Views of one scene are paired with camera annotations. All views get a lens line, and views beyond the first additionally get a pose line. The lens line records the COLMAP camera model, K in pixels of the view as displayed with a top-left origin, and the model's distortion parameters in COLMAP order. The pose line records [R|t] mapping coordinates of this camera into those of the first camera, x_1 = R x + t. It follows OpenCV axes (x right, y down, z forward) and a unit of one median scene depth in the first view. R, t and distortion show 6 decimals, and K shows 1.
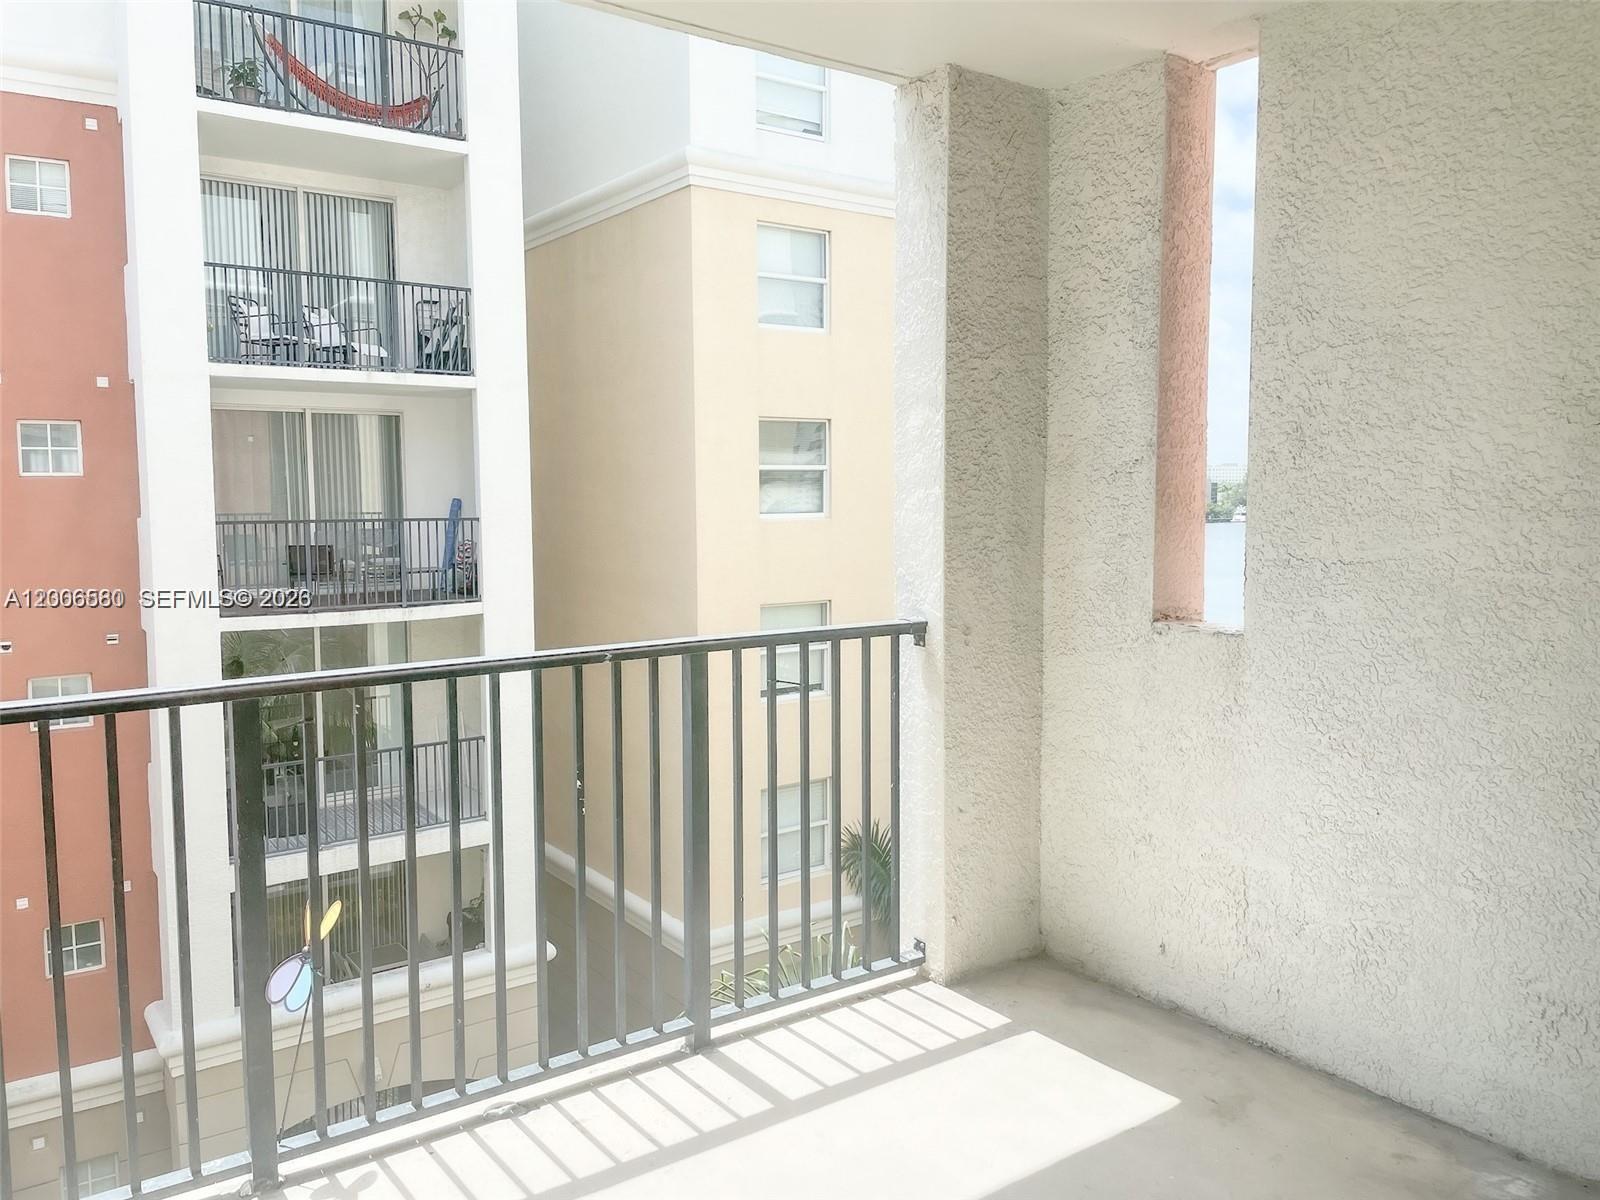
lens RADIAL K [[1215.6, 0, 824.9], [0, 1215.6, 581.1], [0, 0, 1]] dist [0.051808, -0.068650]
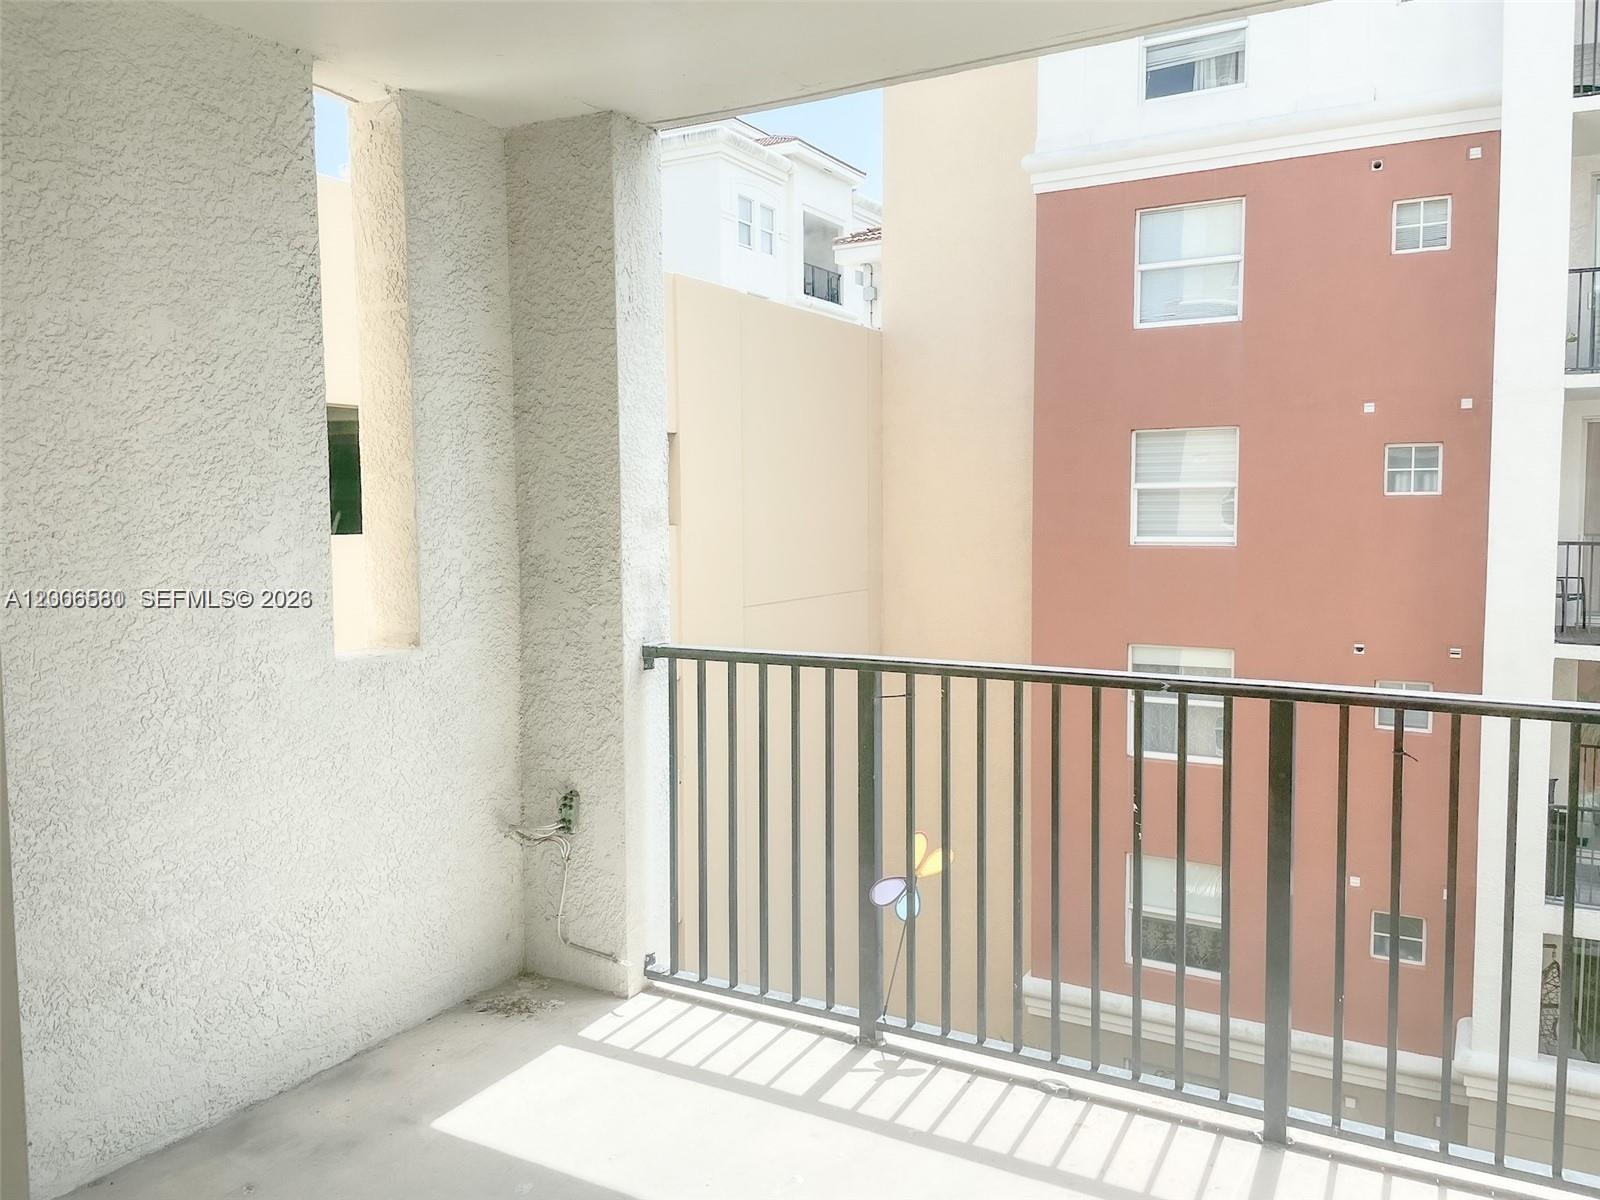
lens RADIAL K [[1215.6, 0, 787.4], [0, 1215.6, 595.1], [0, 0, 1]] dist [0.051808, -0.068650]
pose [[0.402910, 0.068920, -0.912641, 0.532423], [-0.070411, 0.996540, 0.044171, -0.030476], [0.912527, 0.046463, 0.406368, 0.284322]]
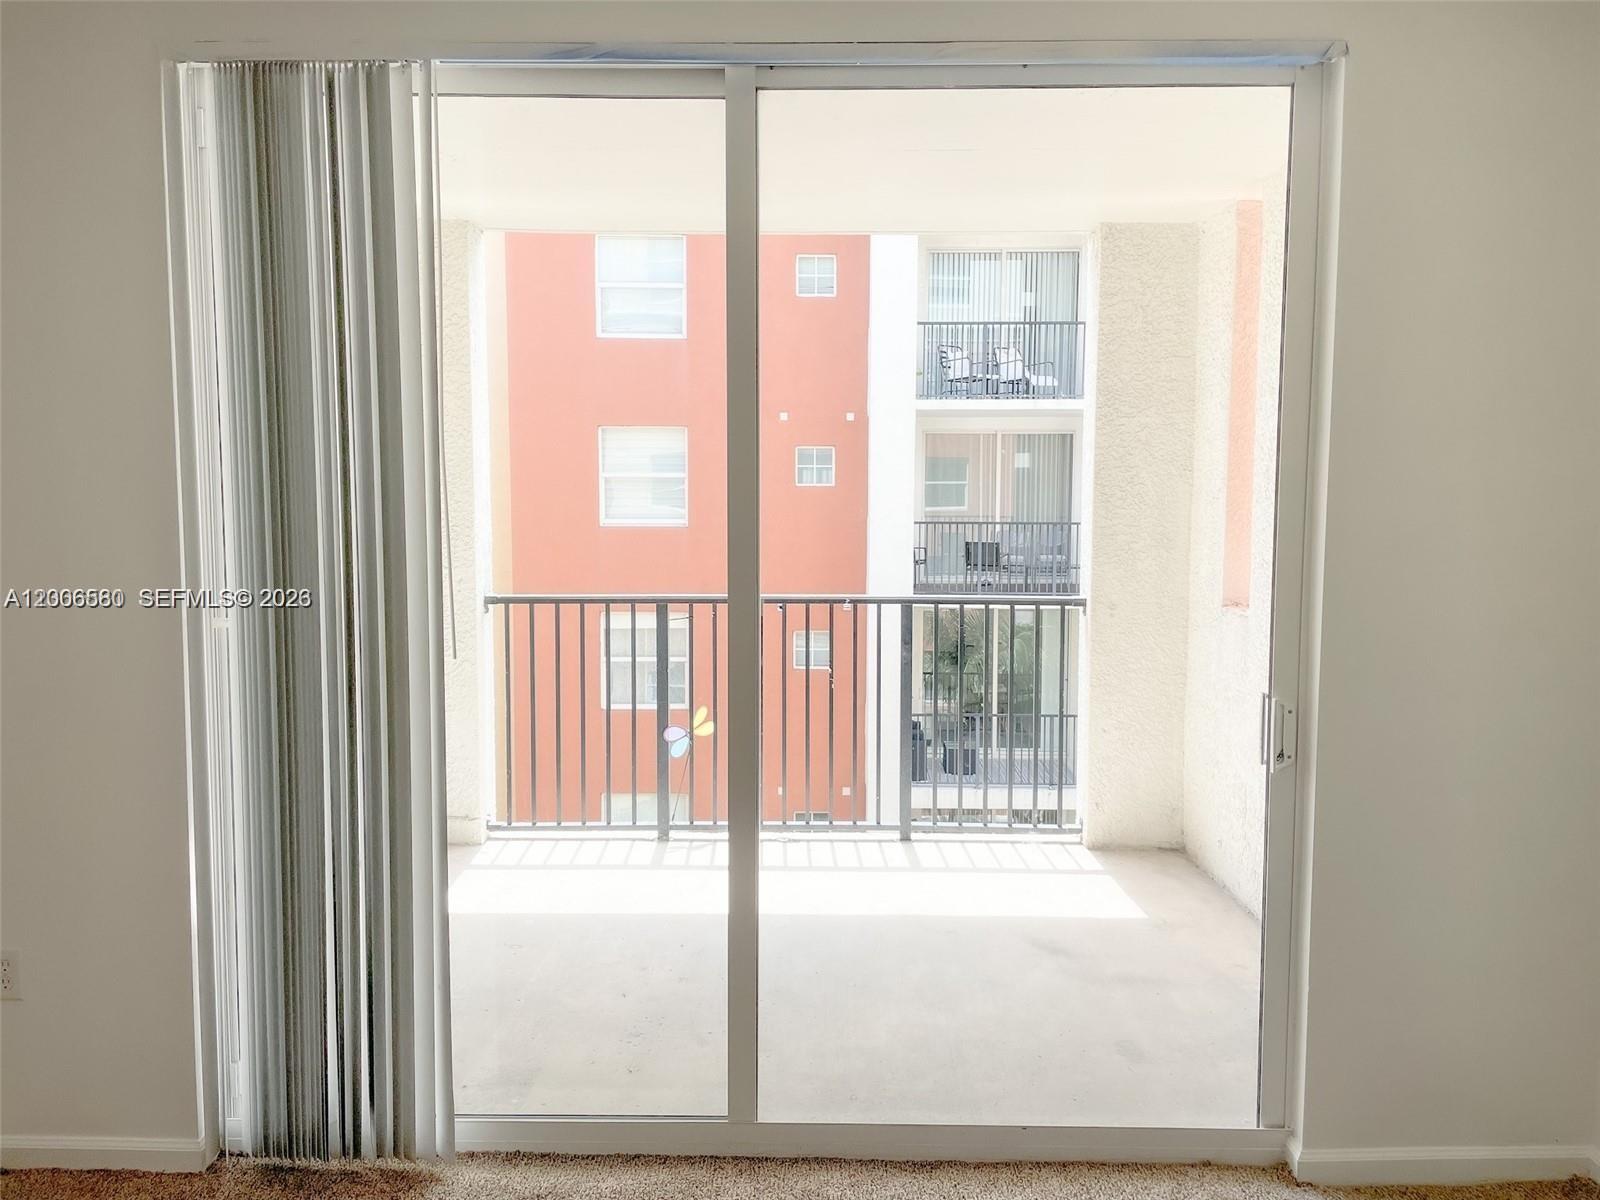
lens RADIAL K [[1215.6, 0, 807.9], [0, 1215.6, 600.8], [0, 0, 1]] dist [0.051808, -0.068650]
pose [[0.800960, 0.061270, -0.595574, 0.745472], [-0.054242, 0.998085, 0.029730, 0.011648], [0.596255, 0.008492, 0.802750, -0.410945]]
